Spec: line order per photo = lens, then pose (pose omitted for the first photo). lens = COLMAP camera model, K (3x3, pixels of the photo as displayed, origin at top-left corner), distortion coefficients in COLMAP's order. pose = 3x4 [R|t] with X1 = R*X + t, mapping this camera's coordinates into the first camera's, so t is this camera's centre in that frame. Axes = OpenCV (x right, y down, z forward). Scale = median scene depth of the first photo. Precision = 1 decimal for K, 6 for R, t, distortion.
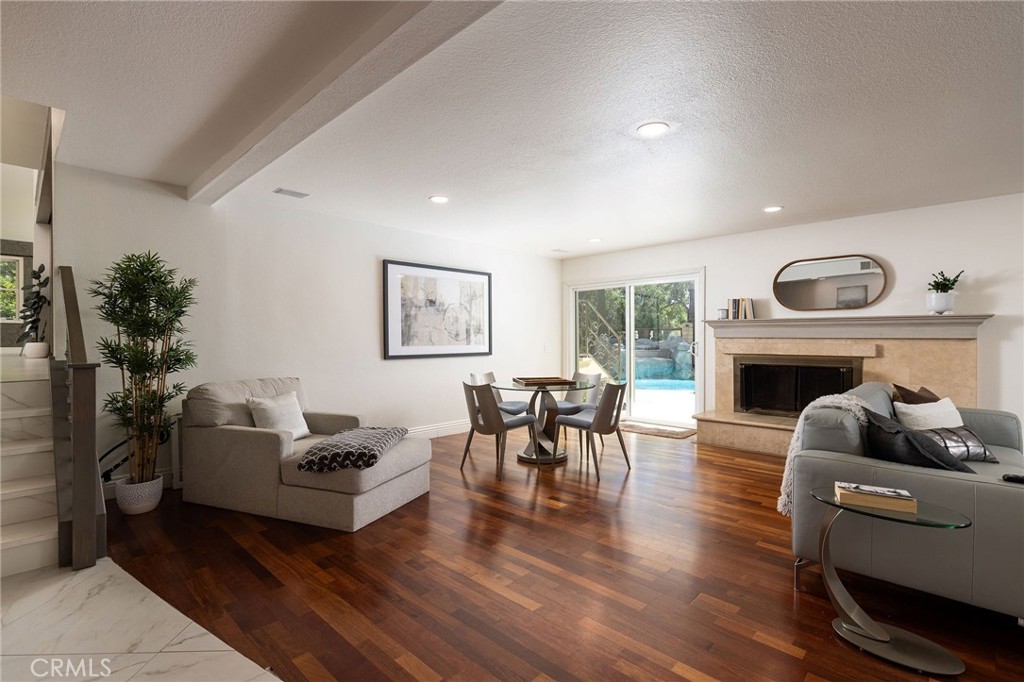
lens RADIAL K [[485.8, 0, 517.3], [0, 485.8, 342.4], [0, 0, 1]] dist [0.005732, 0.001361]
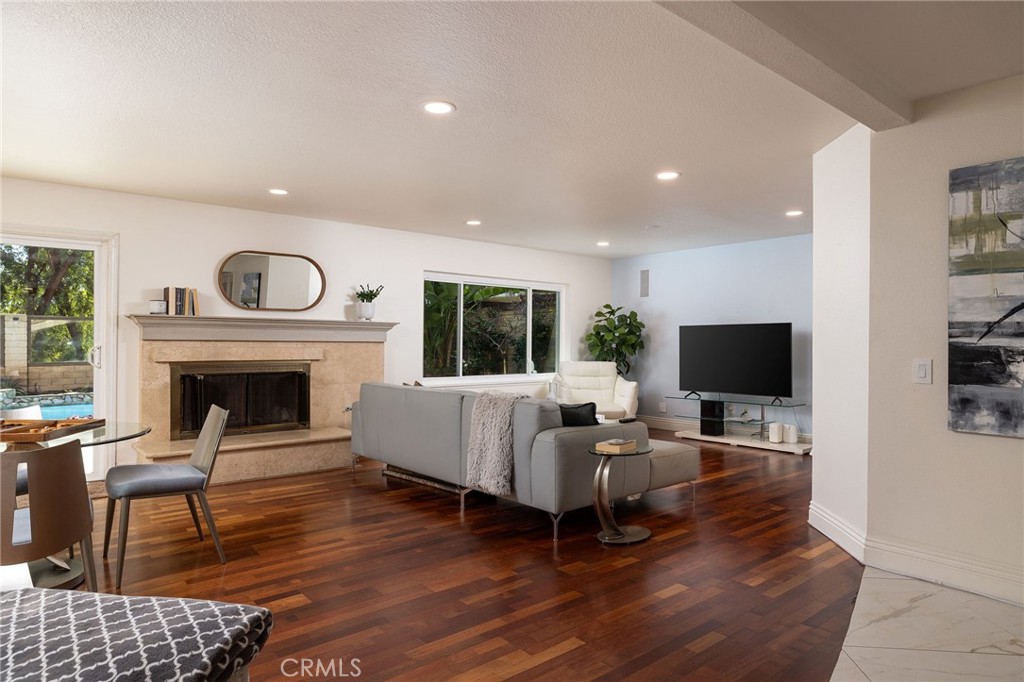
lens RADIAL K [[625.2, 0, 516.1], [0, 625.2, 339.3], [0, 0, 1]] dist [0.006173, 0.000898]
pose [[0.106537, 0.003193, 0.994304, -0.447354], [0.002528, 0.999991, -0.003482, -0.006195], [-0.994305, 0.002885, 0.106528, 0.385781]]
